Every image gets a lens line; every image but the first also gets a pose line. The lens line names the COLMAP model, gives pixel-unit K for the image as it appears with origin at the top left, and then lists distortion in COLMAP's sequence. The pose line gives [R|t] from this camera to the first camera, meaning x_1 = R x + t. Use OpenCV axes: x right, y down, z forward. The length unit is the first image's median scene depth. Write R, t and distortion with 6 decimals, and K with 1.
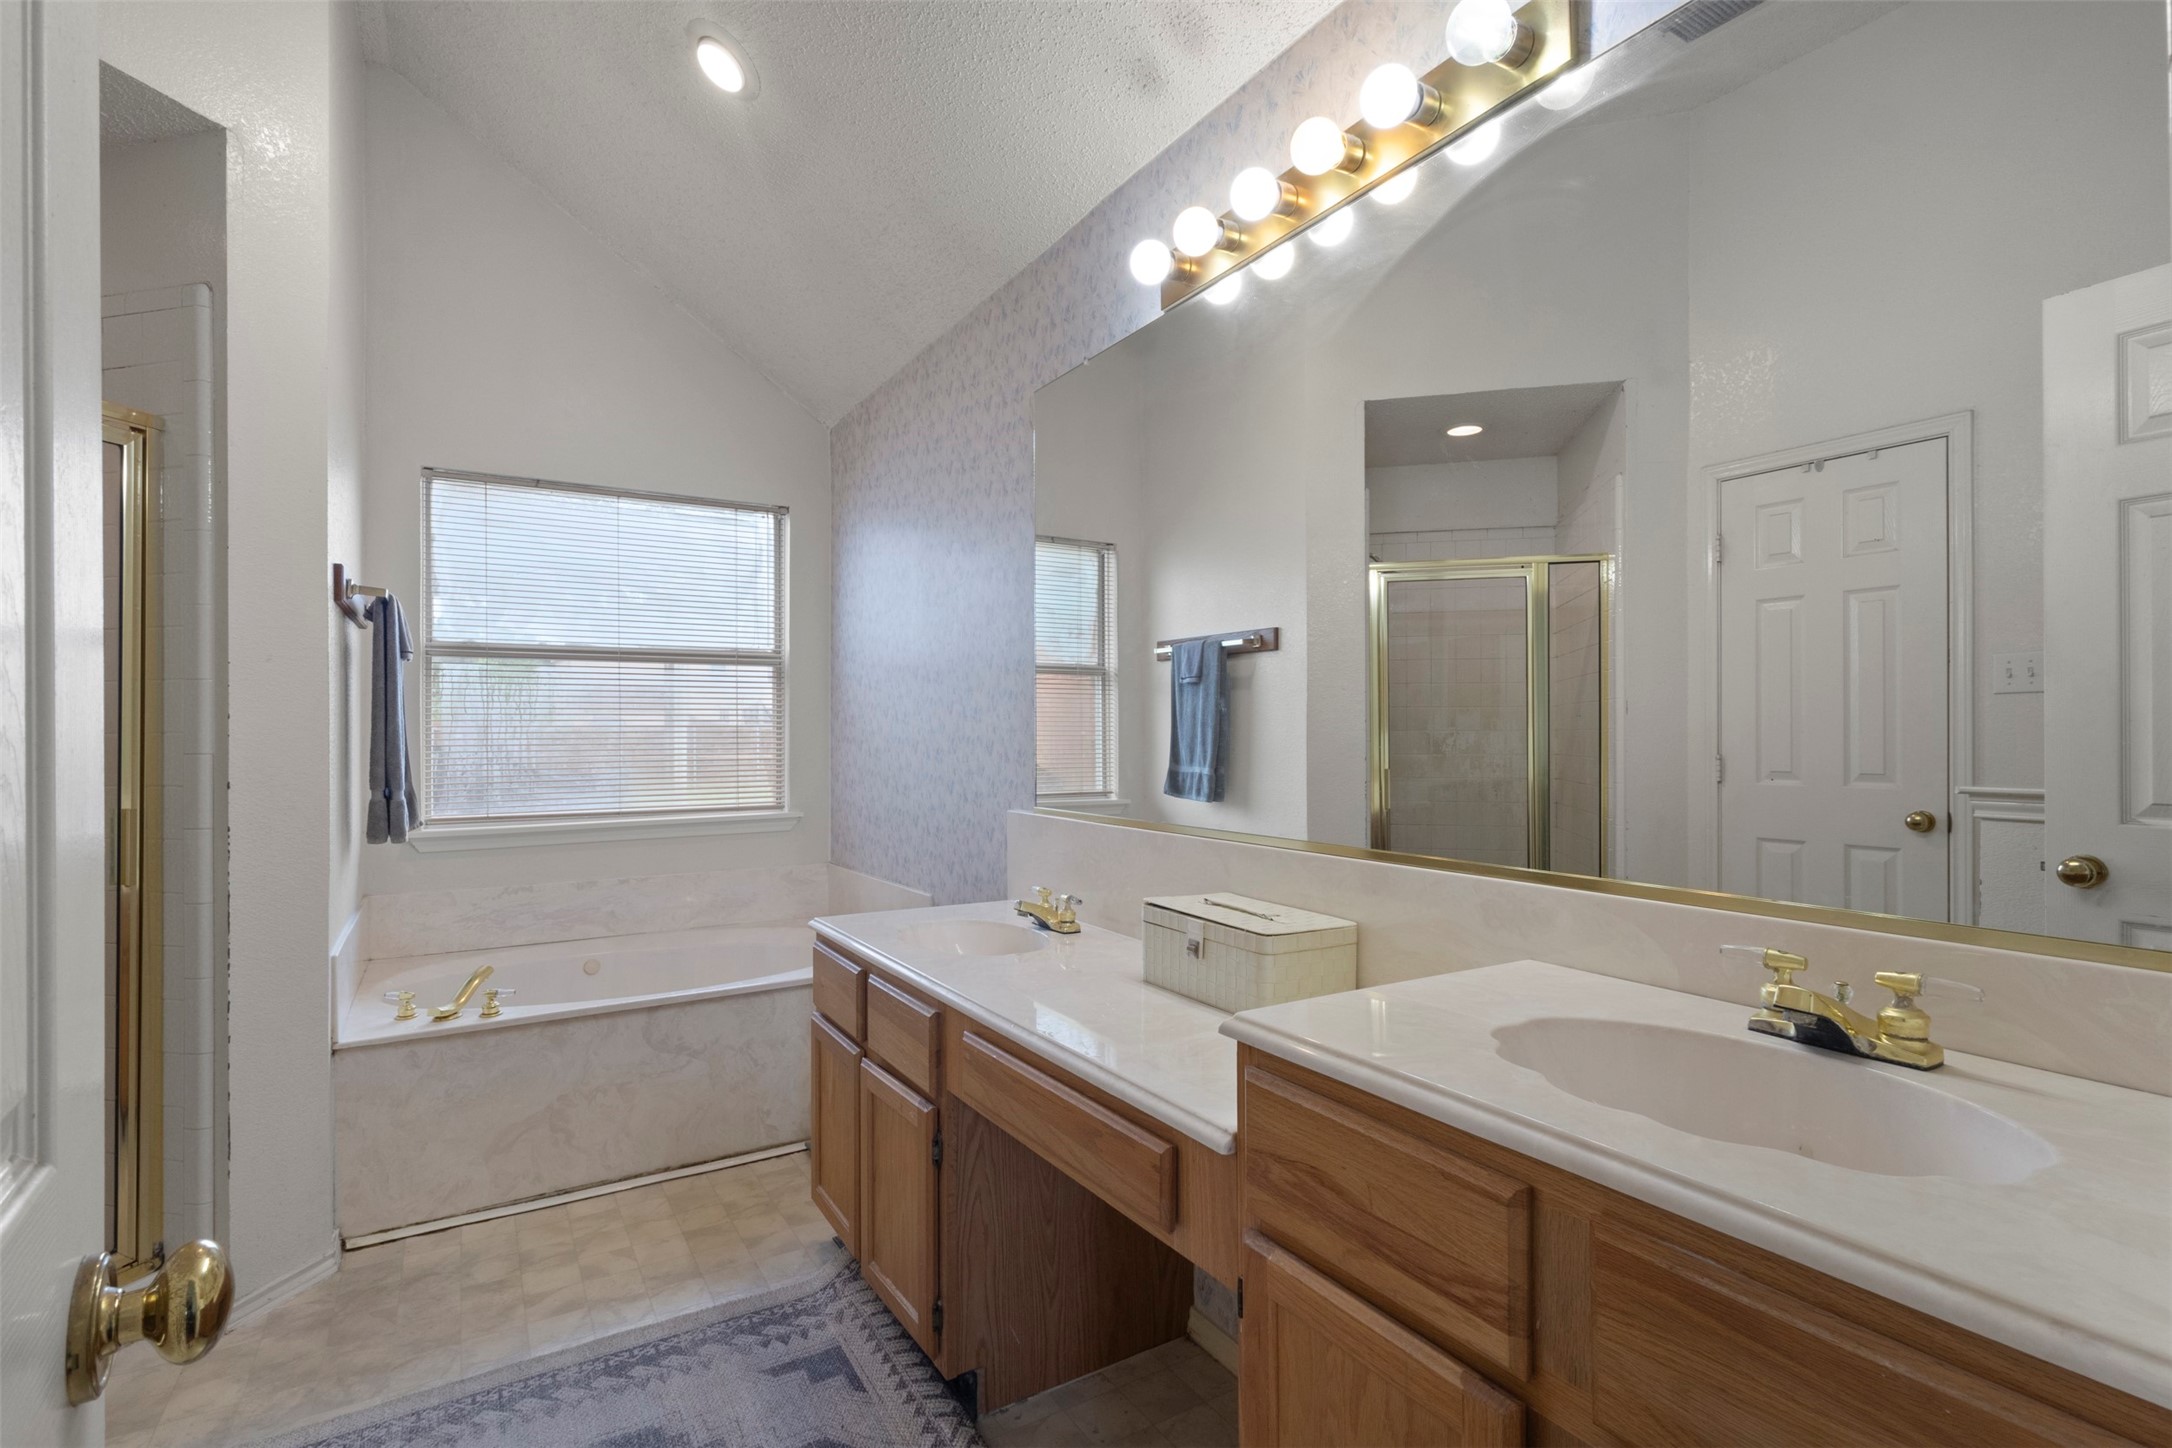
lens RADIAL K [[1007.0, 0, 1085.3], [0, 1007.0, 721.8], [0, 0, 1]] dist [0.001632, 0.001357]
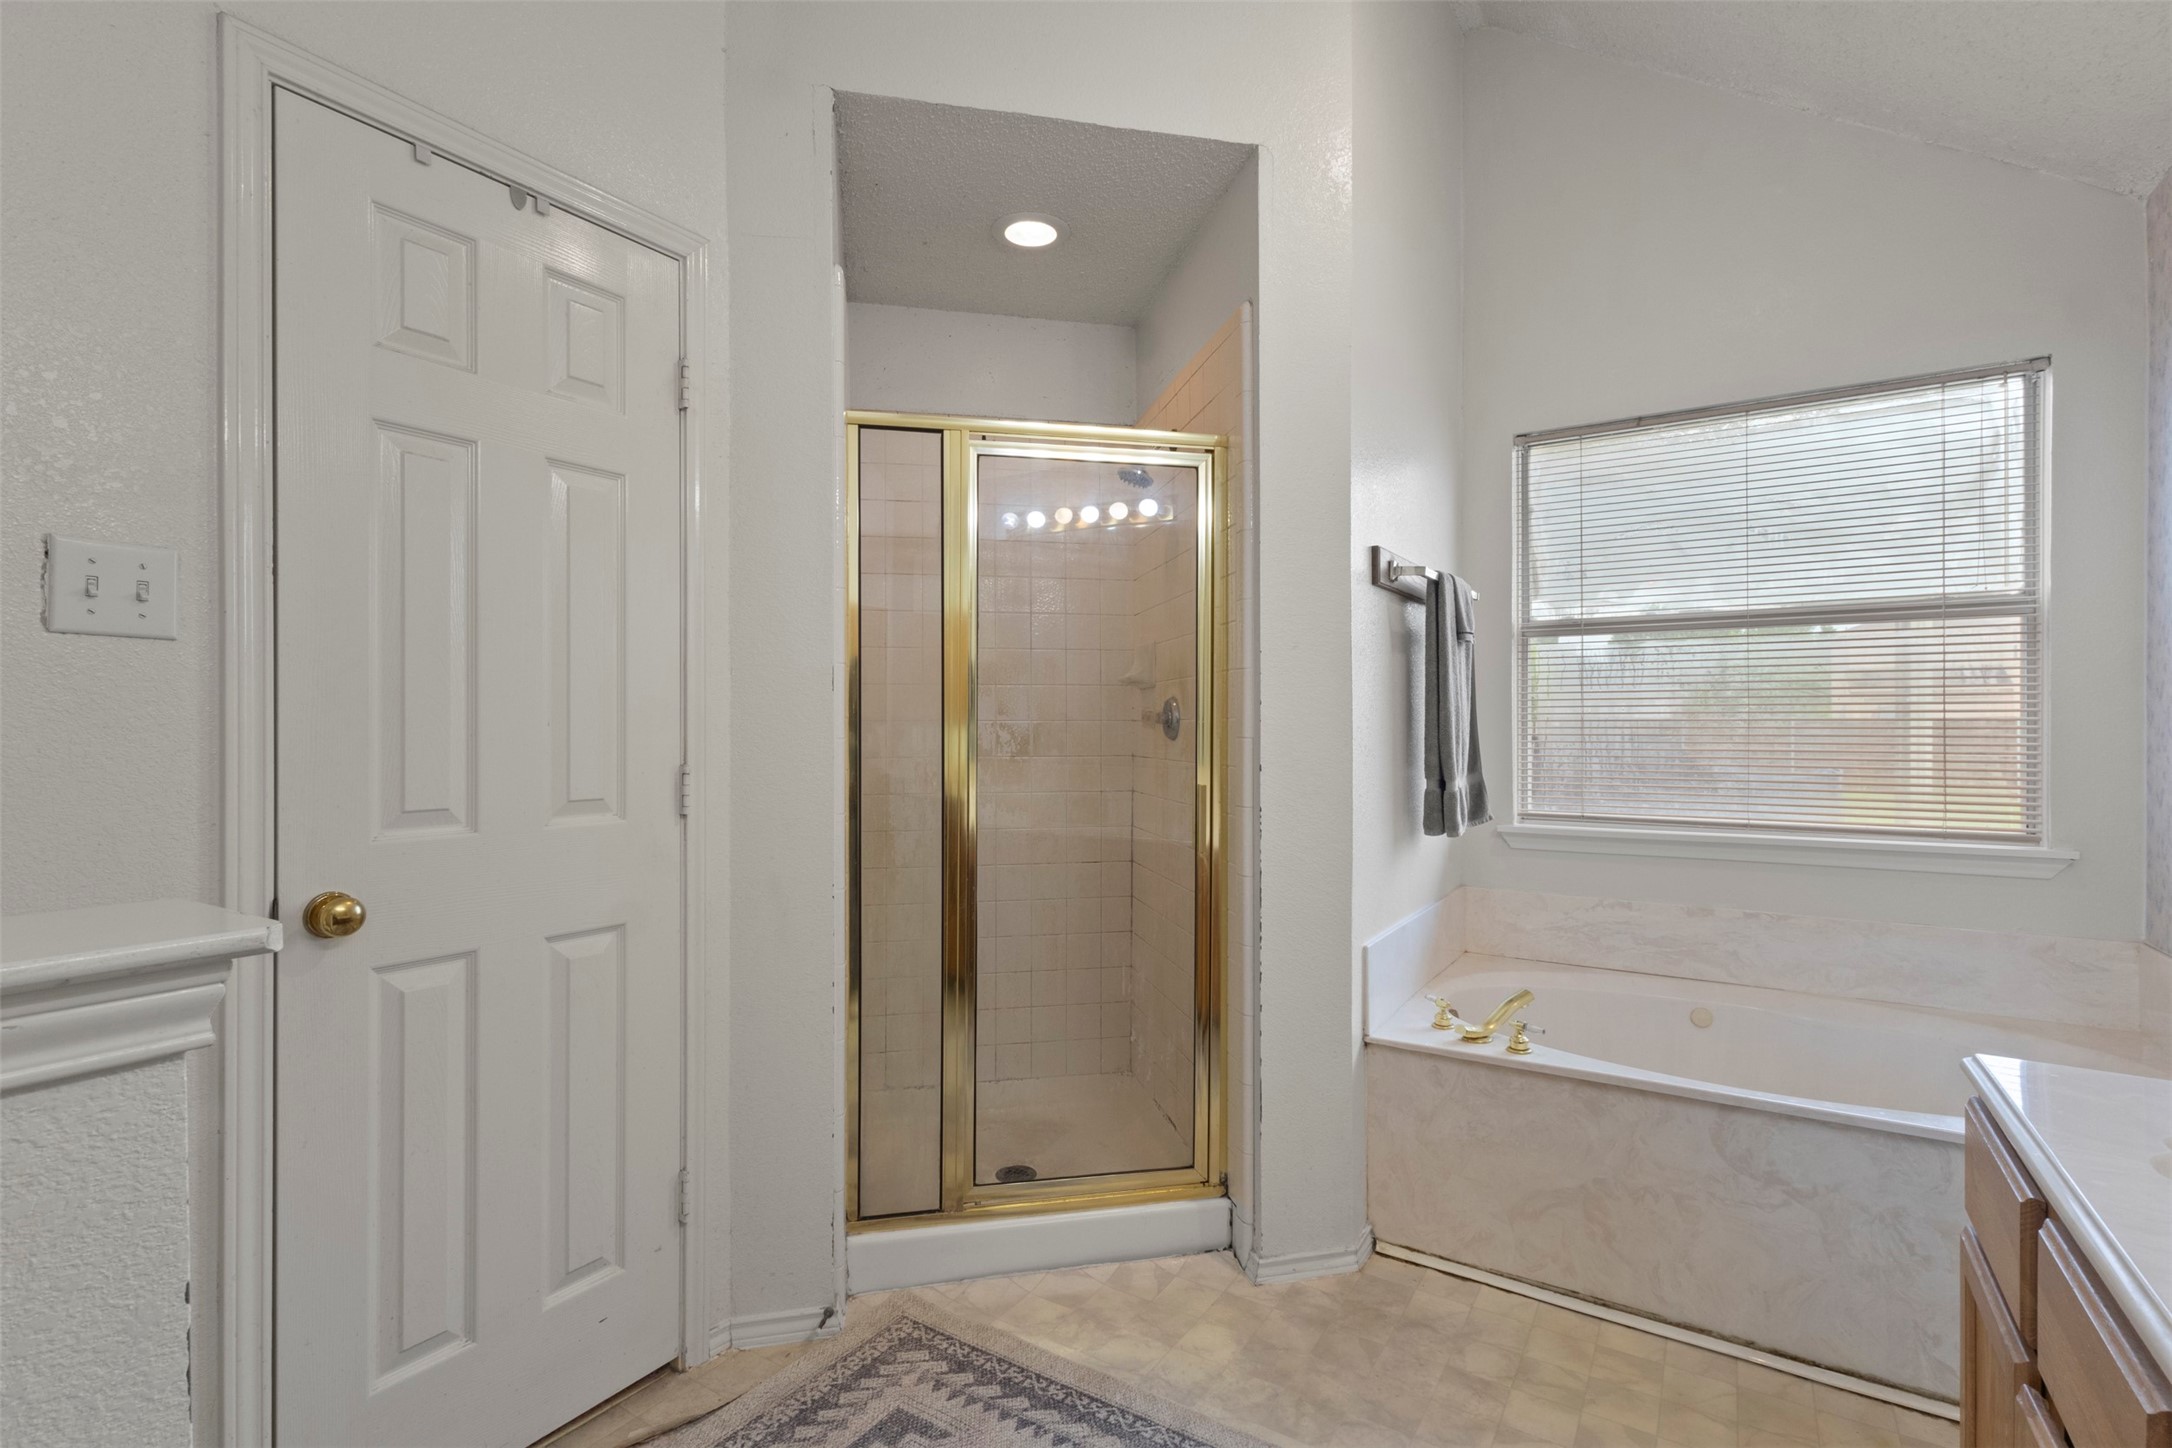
lens RADIAL K [[1007.0, 0, 1085.3], [0, 1007.0, 721.8], [0, 0, 1]] dist [0.001632, 0.001357]
pose [[0.427163, 0.003245, -0.904169, 0.021172], [0.006320, 0.999958, 0.006575, 0.005302], [0.904153, -0.008522, 0.427125, 0.306636]]
